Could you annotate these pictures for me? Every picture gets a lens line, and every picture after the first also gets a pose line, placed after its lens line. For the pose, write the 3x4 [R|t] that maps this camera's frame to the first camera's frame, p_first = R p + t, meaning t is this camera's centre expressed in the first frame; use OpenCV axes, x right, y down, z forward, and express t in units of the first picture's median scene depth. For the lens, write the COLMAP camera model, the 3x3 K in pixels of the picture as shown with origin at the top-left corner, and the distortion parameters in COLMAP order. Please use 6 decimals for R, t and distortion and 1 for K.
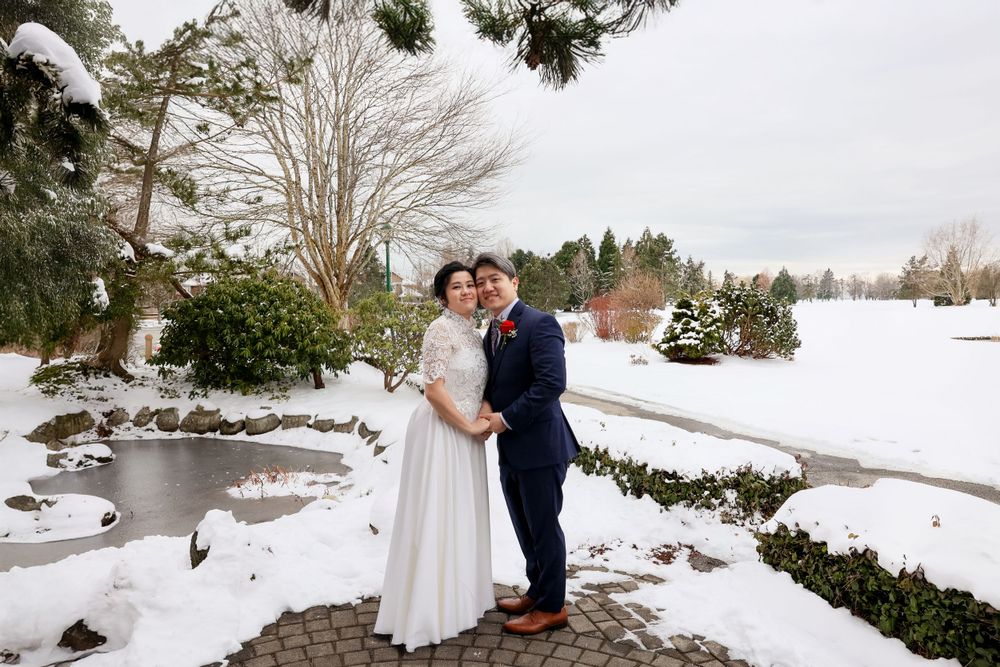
lens RADIAL K [[596.0, 0, 469.2], [0, 596.0, 350.6], [0, 0, 1]] dist [-0.056619, 0.035755]
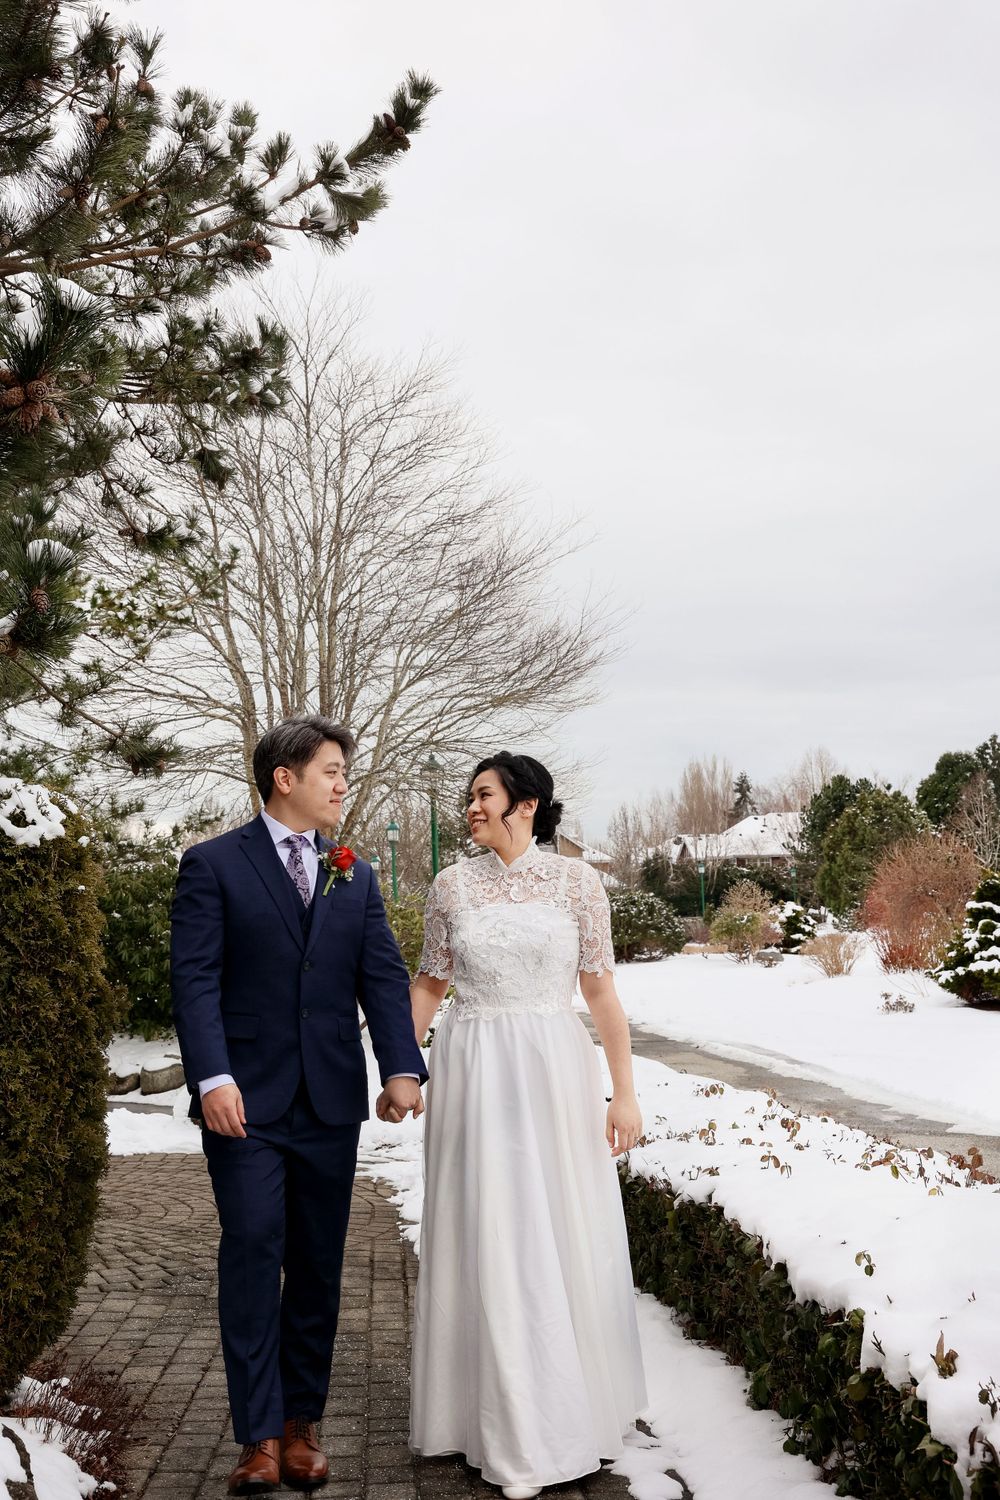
lens RADIAL K [[1467.9, 0, 446.0], [0, 1467.9, 788.6], [0, 0, 1]] dist [-0.005799, 0.000000]
pose [[0.968575, -0.035788, -0.246132, 0.291098], [-0.003541, 0.987510, -0.157519, 0.043580], [0.248695, 0.153441, 0.956351, -0.432937]]
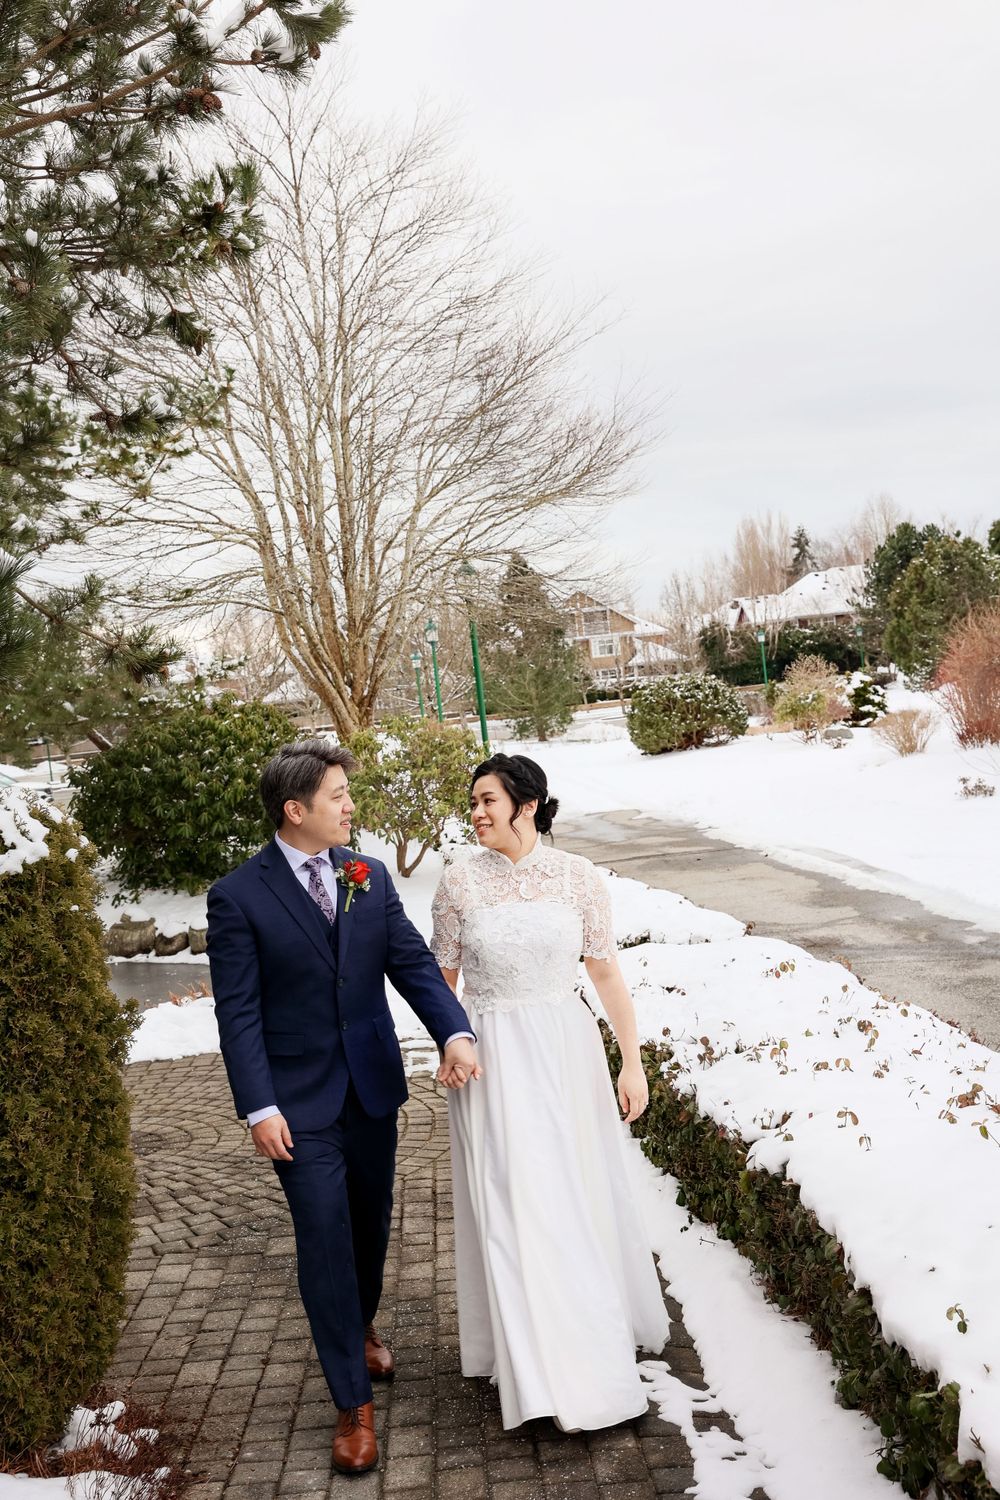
lens RADIAL K [[1534.5, 0, 457.6], [0, 1534.5, 767.4], [0, 0, 1]] dist [0.014313, 0.000000]
pose [[0.957684, -0.077591, -0.277166, 0.294465], [0.073863, 0.996982, -0.023886, -0.001941], [0.278183, 0.002403, 0.960525, -0.414901]]
